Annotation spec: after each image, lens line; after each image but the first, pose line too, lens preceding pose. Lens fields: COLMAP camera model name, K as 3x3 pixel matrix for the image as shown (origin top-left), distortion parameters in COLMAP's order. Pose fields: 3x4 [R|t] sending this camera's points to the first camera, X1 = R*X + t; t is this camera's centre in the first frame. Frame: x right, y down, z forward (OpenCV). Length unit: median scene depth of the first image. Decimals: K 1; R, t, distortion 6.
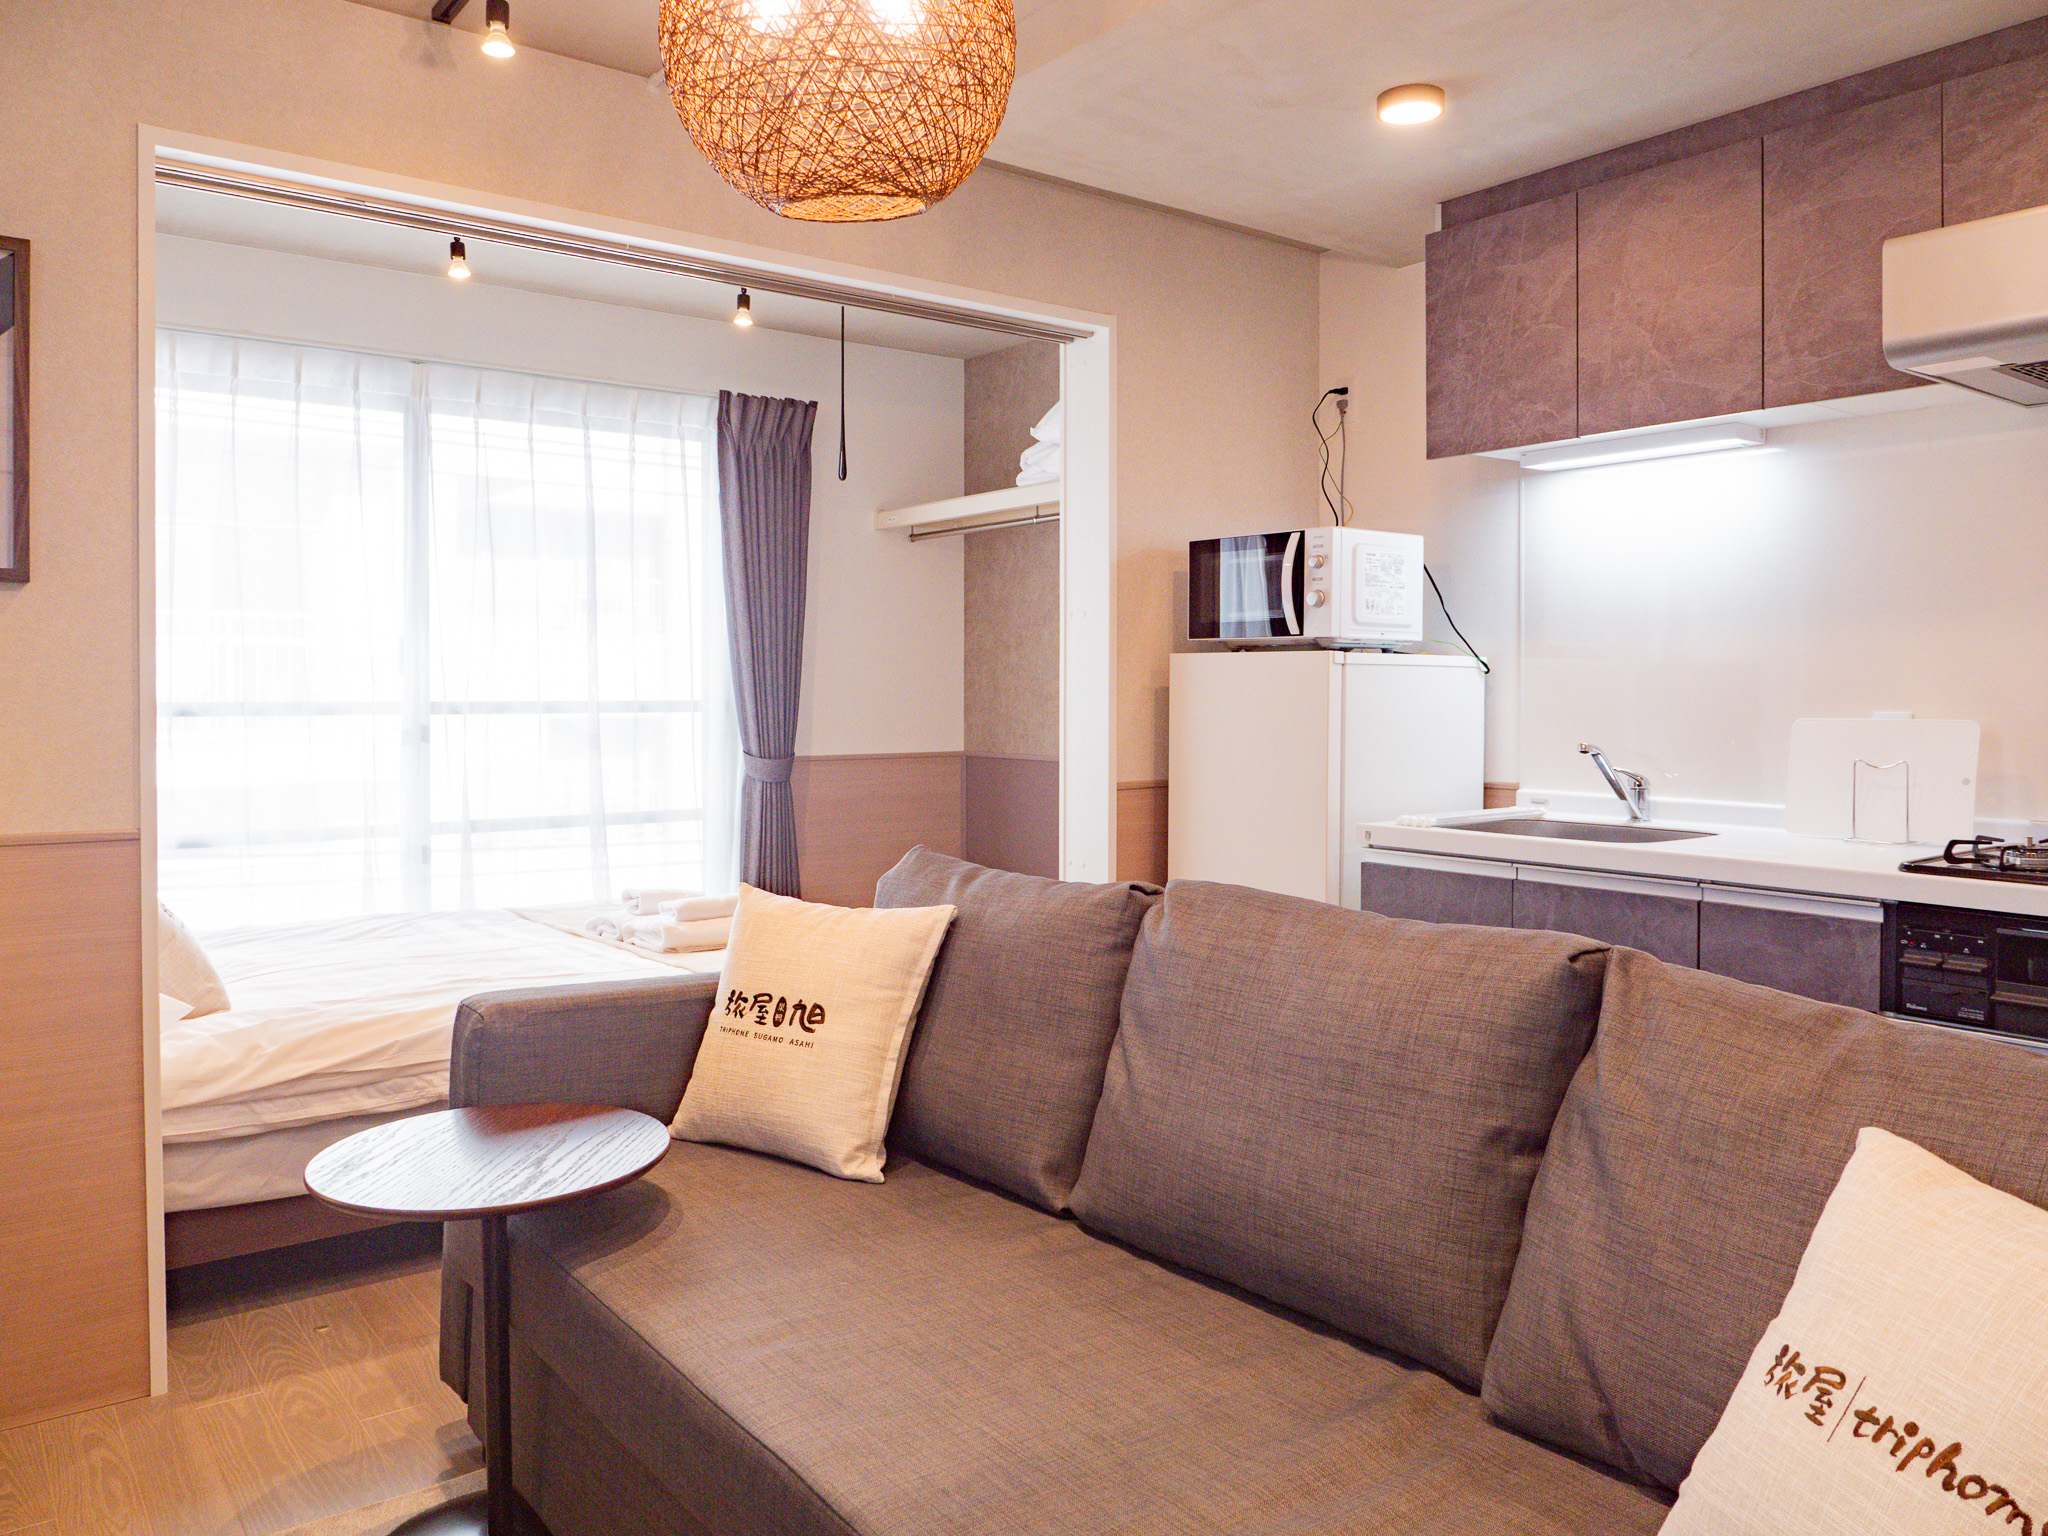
lens RADIAL K [[1481.3, 0, 1024.0], [0, 1481.3, 768.0], [0, 0, 1]] dist [0.038981, 0.000130]
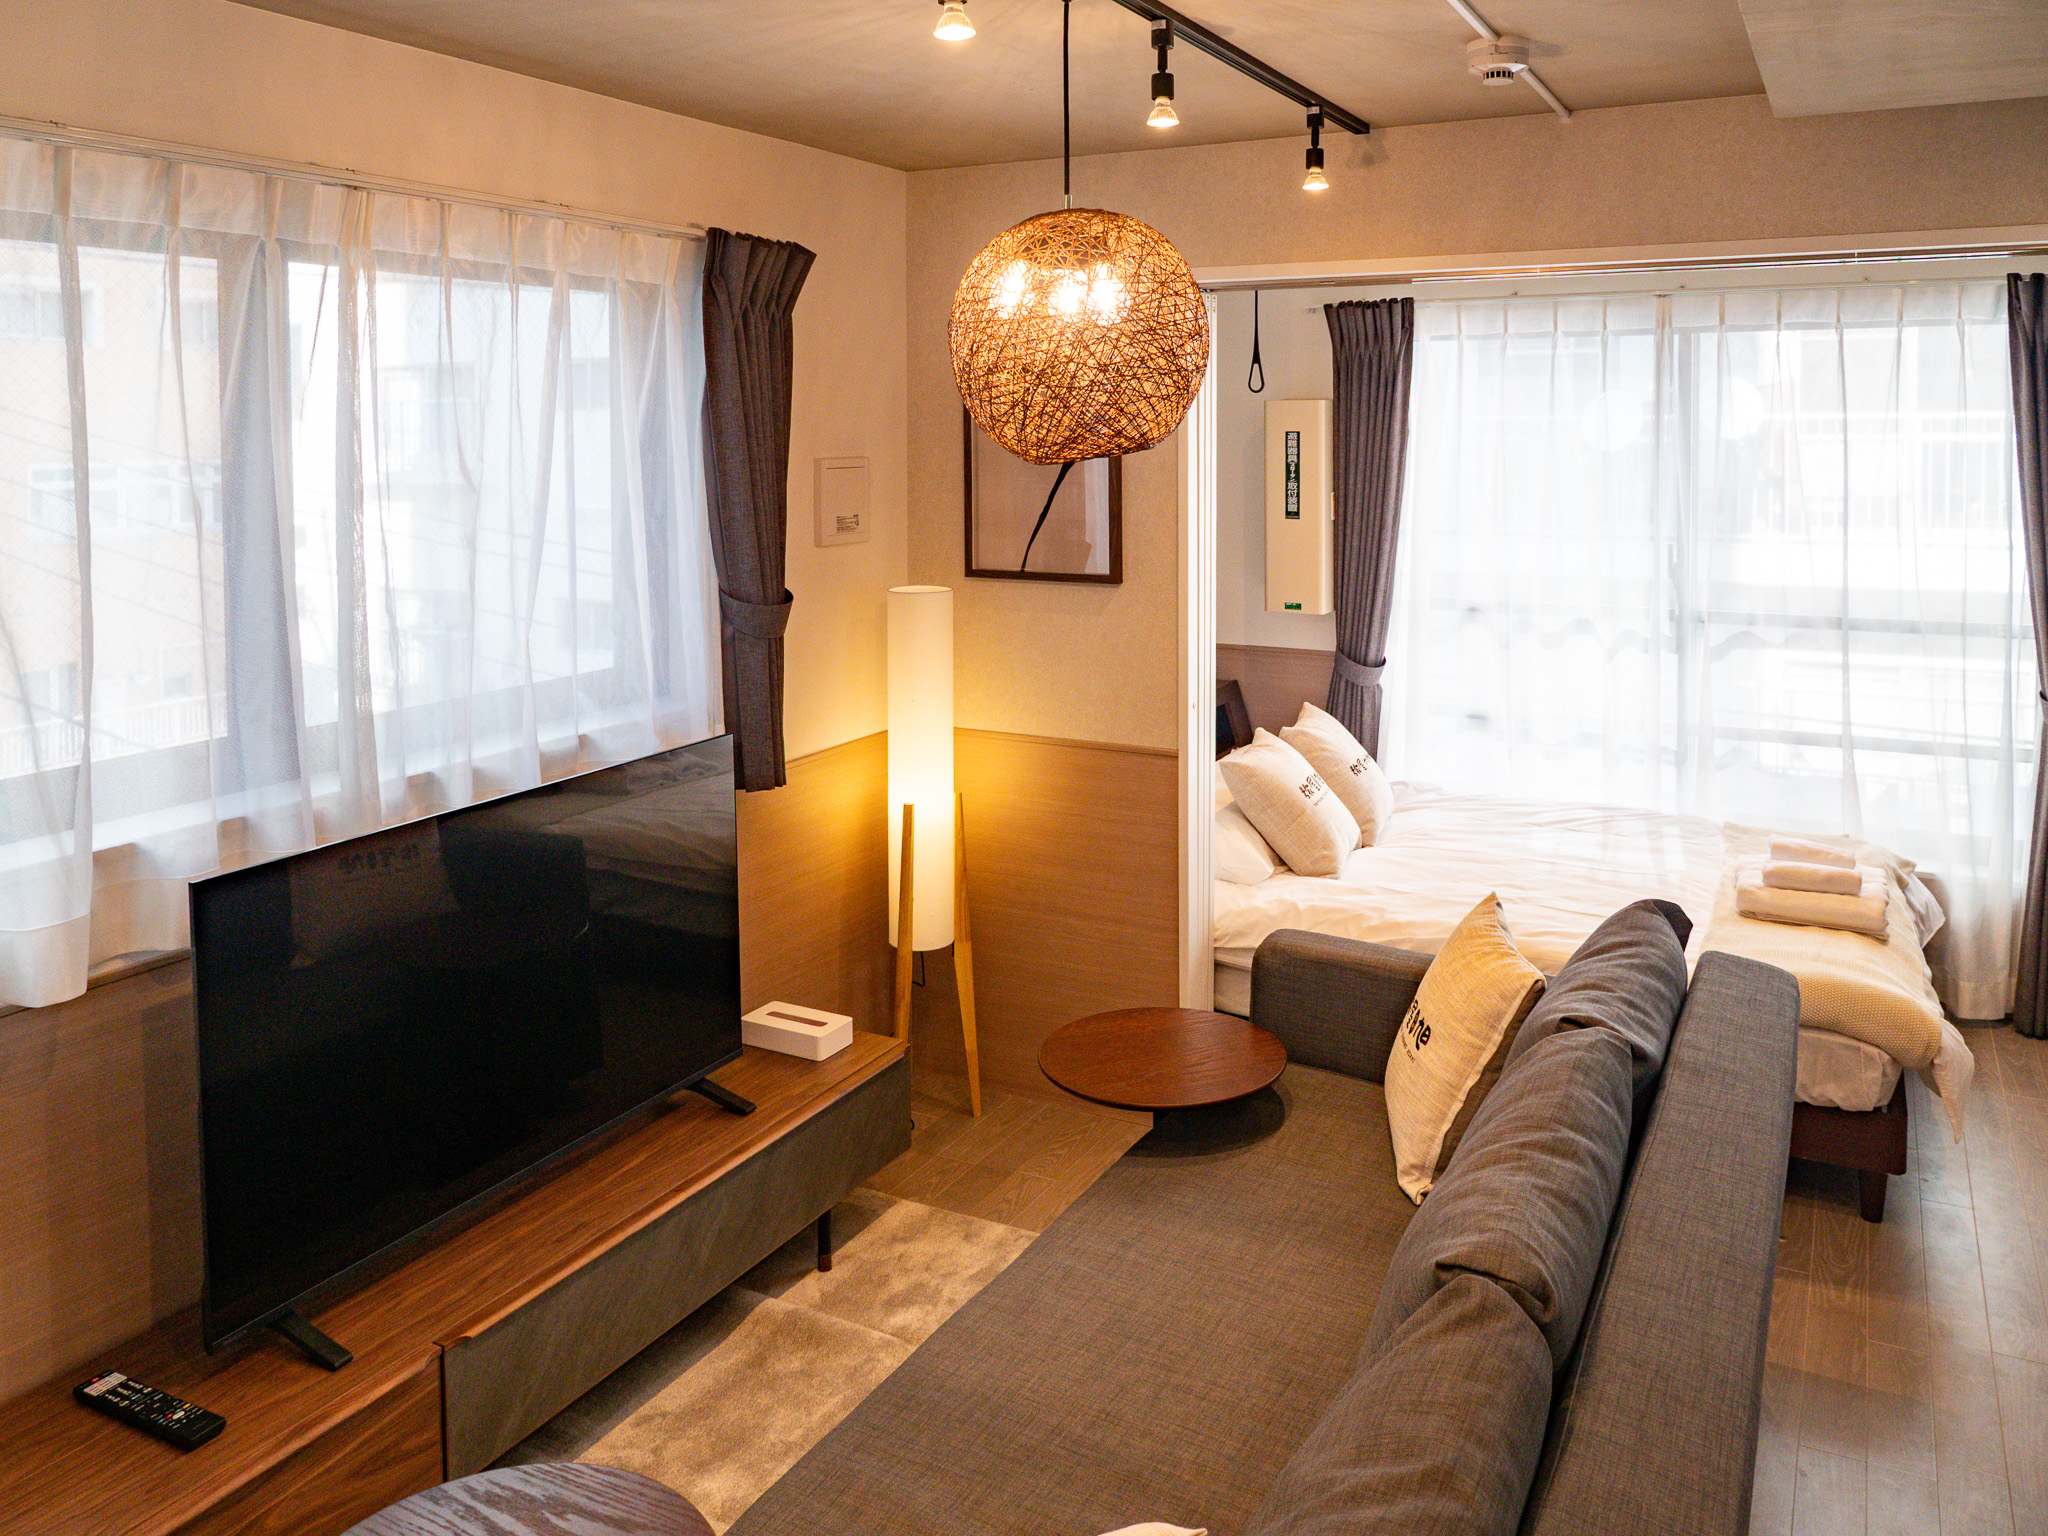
lens RADIAL K [[1544.1, 0, 1031.2], [0, 1544.1, 629.2], [0, 0, 1]] dist [-0.018938, 0.001010]
pose [[0.414729, 0.103608, -0.904027, 0.726461], [-0.032170, 0.994545, 0.099224, -0.231147], [0.909376, -0.012069, 0.415799, 0.269984]]
